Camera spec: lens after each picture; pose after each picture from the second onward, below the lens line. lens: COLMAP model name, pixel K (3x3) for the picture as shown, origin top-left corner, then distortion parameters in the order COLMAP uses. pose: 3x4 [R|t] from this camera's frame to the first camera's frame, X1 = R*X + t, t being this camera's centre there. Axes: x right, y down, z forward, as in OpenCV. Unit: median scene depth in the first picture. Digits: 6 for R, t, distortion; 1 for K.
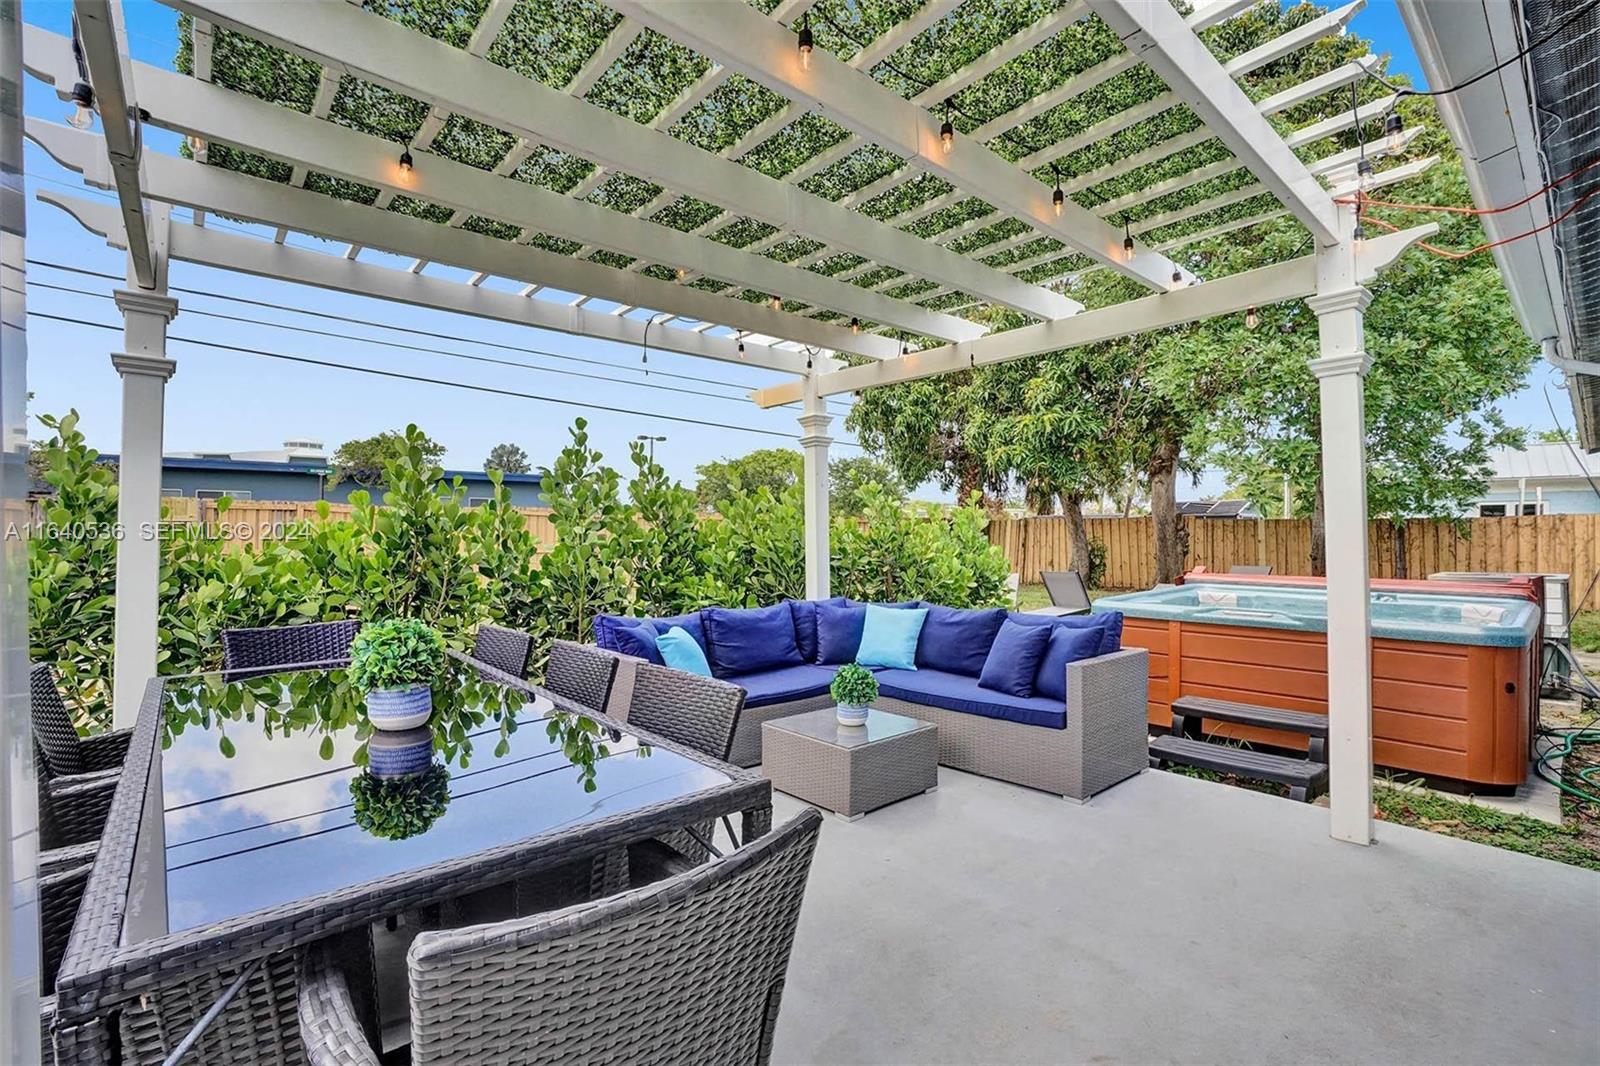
lens RADIAL K [[727.1, 0, 821.8], [0, 727.1, 533.3], [0, 0, 1]] dist [-0.056642, 0.023651]
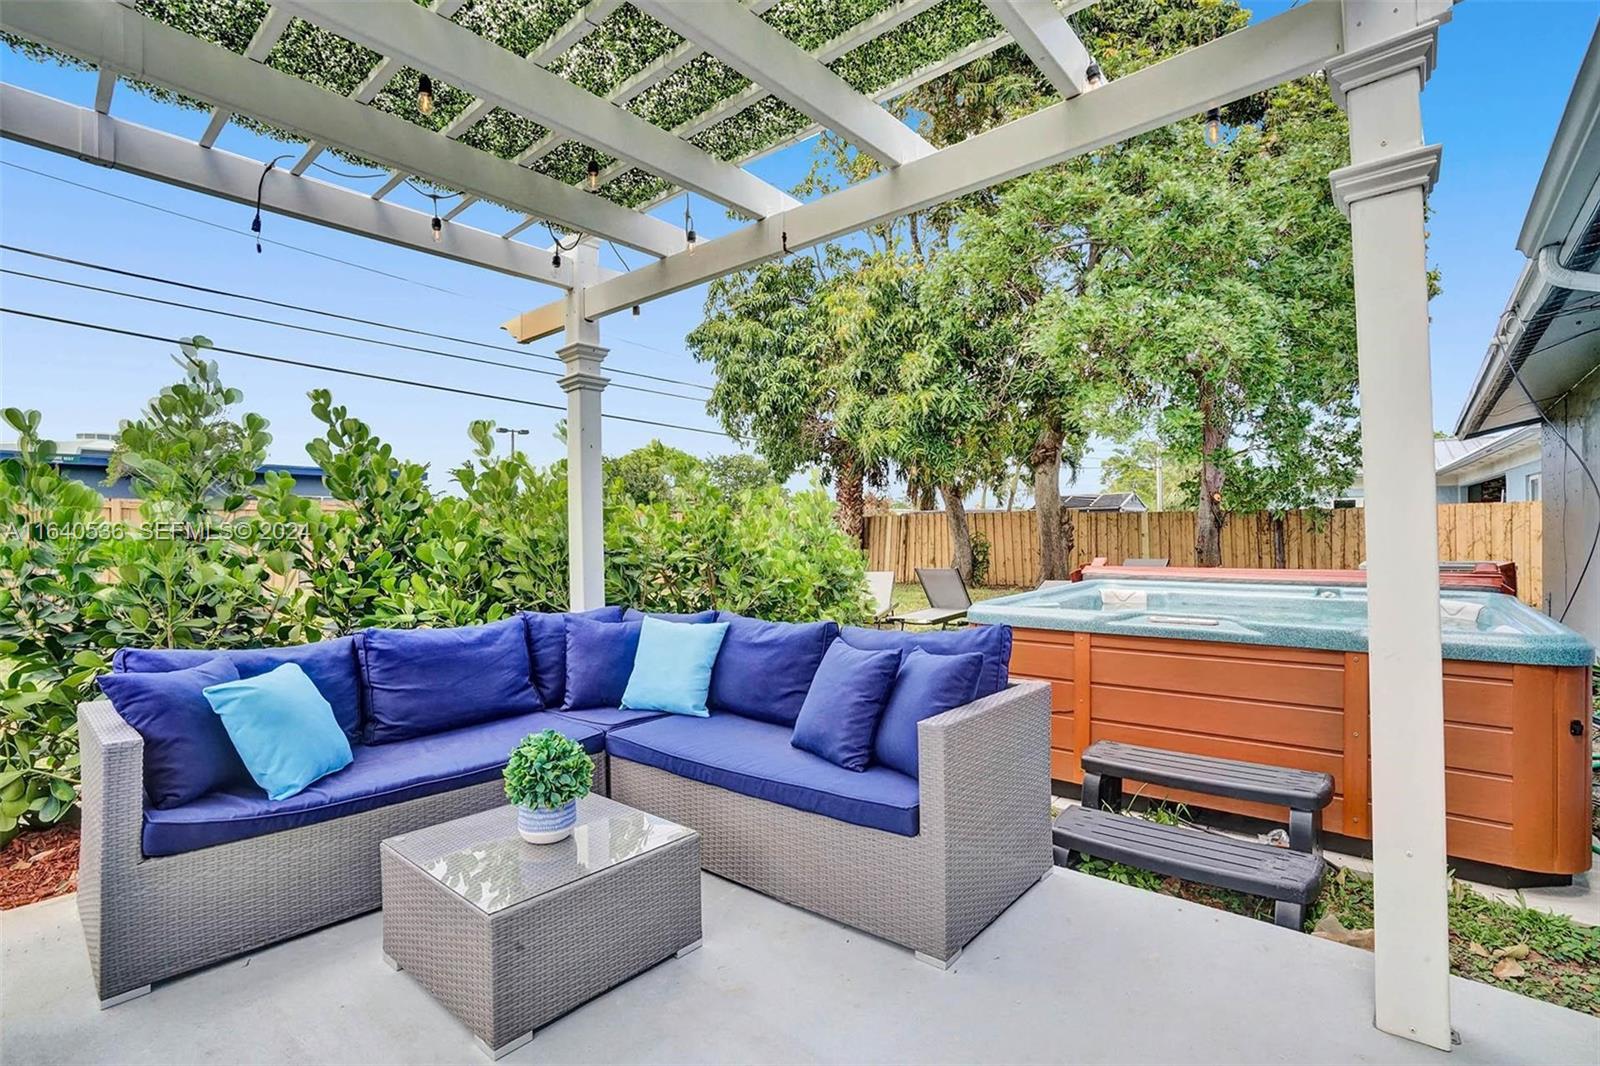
lens RADIAL K [[743.1, 0, 806.4], [0, 743.1, 533.2], [0, 0, 1]] dist [-0.064334, 0.026173]
pose [[0.991147, -0.007709, 0.132546, 0.045171], [0.007845, 0.999969, -0.000506, 0.008161], [-0.132538, 0.001541, 0.991177, 0.111753]]
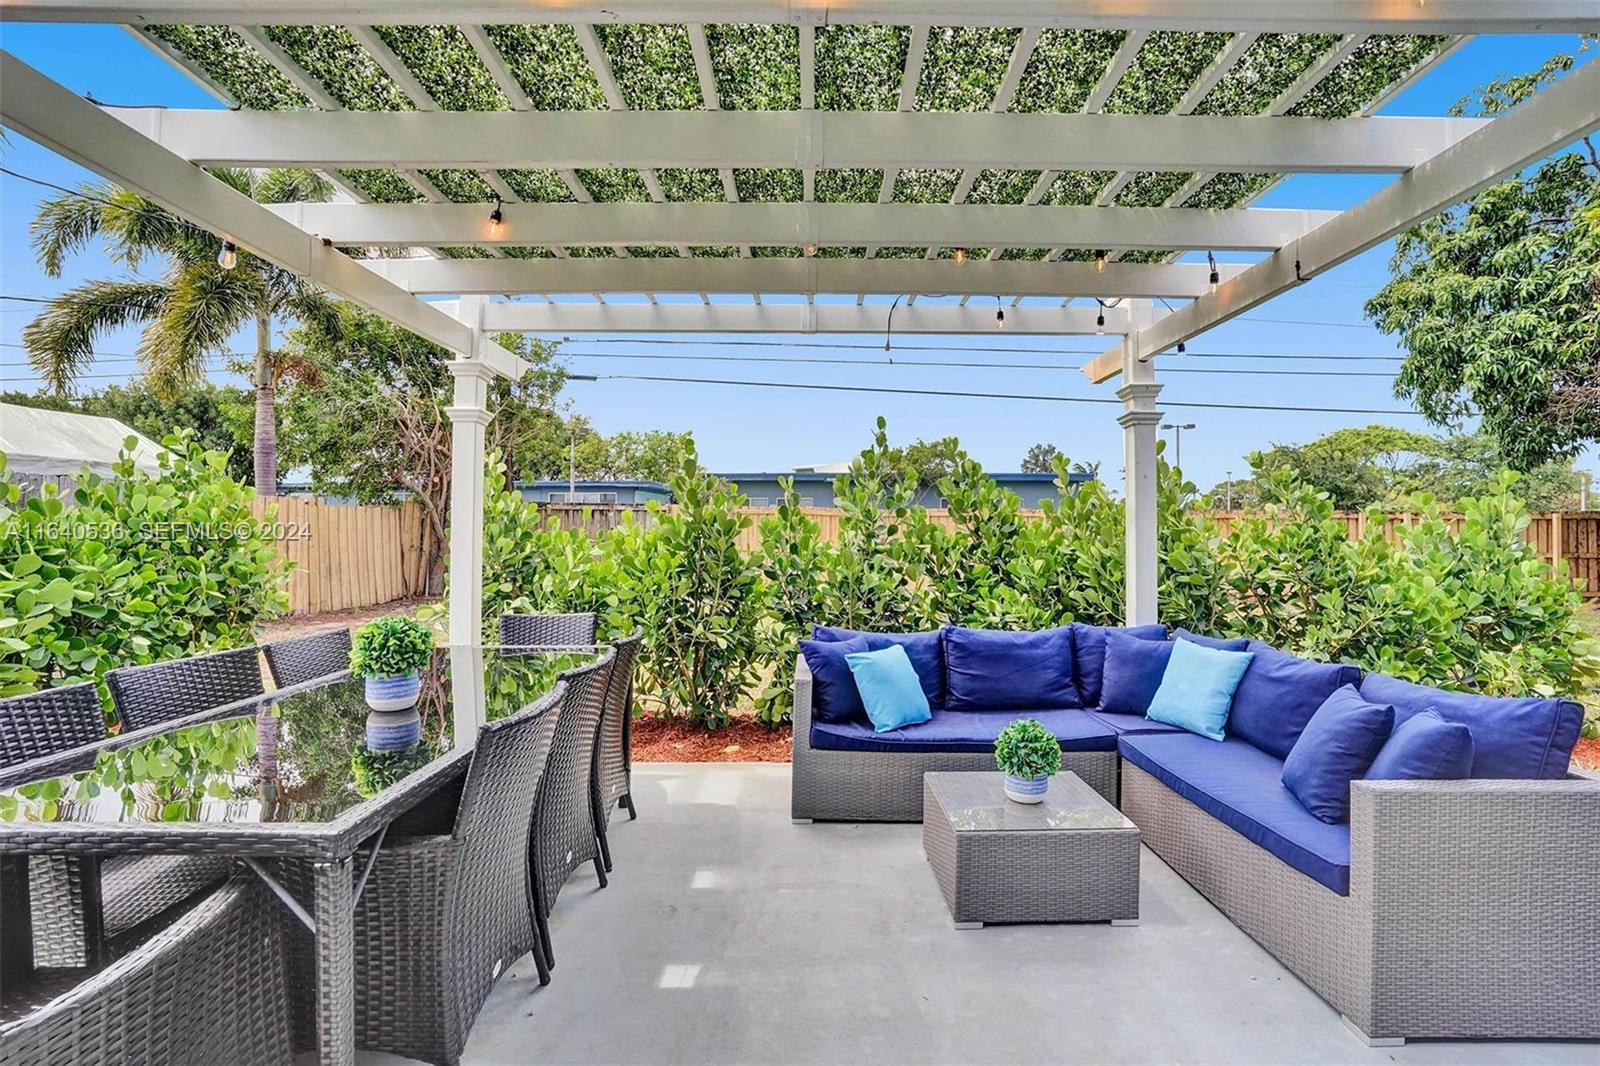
lens RADIAL K [[743.1, 0, 806.4], [0, 743.1, 533.2], [0, 0, 1]] dist [-0.064334, 0.026173]
pose [[0.745598, 0.000708, -0.666396, 0.101441], [-0.000067, 1.000000, 0.000987, -0.002721], [0.666396, -0.000691, 0.745597, 0.078392]]
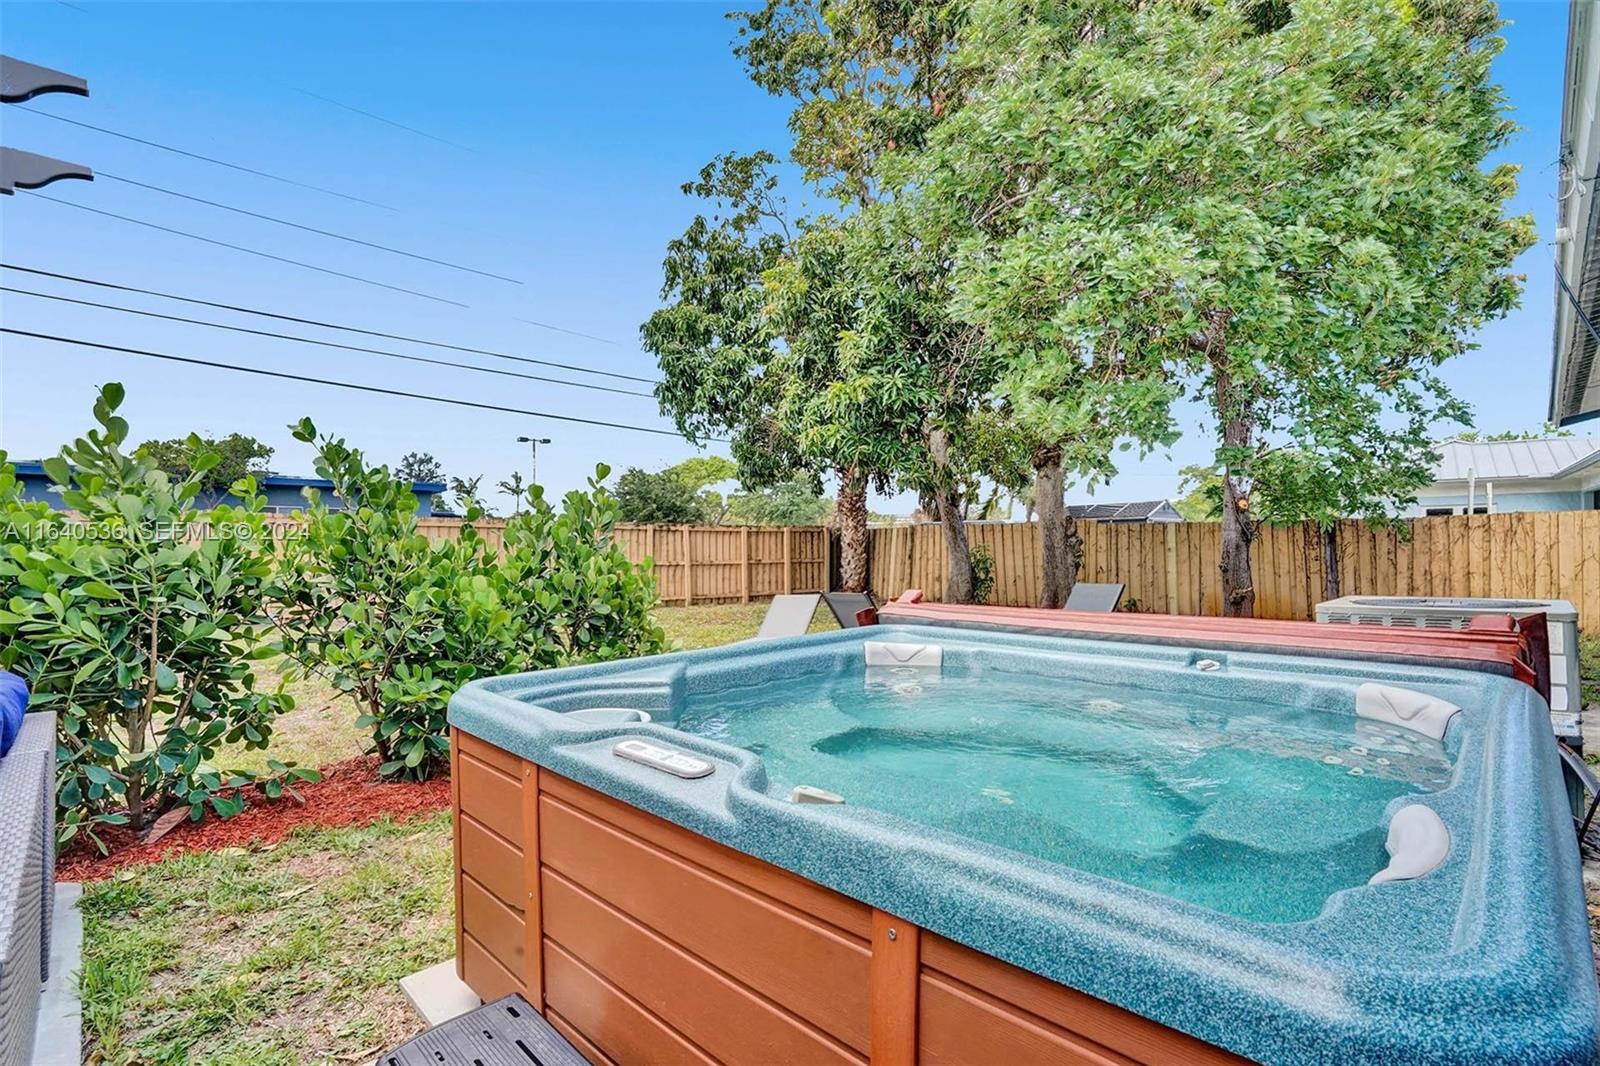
lens RADIAL K [[768.6, 0, 809.6], [0, 768.6, 543.8], [0, 0, 1]] dist [-0.063442, 0.027822]
pose [[0.998314, -0.007090, 0.057611, 0.213561], [0.007316, 0.999966, -0.003710, 0.006750], [-0.057583, 0.004125, 0.998332, 0.220469]]
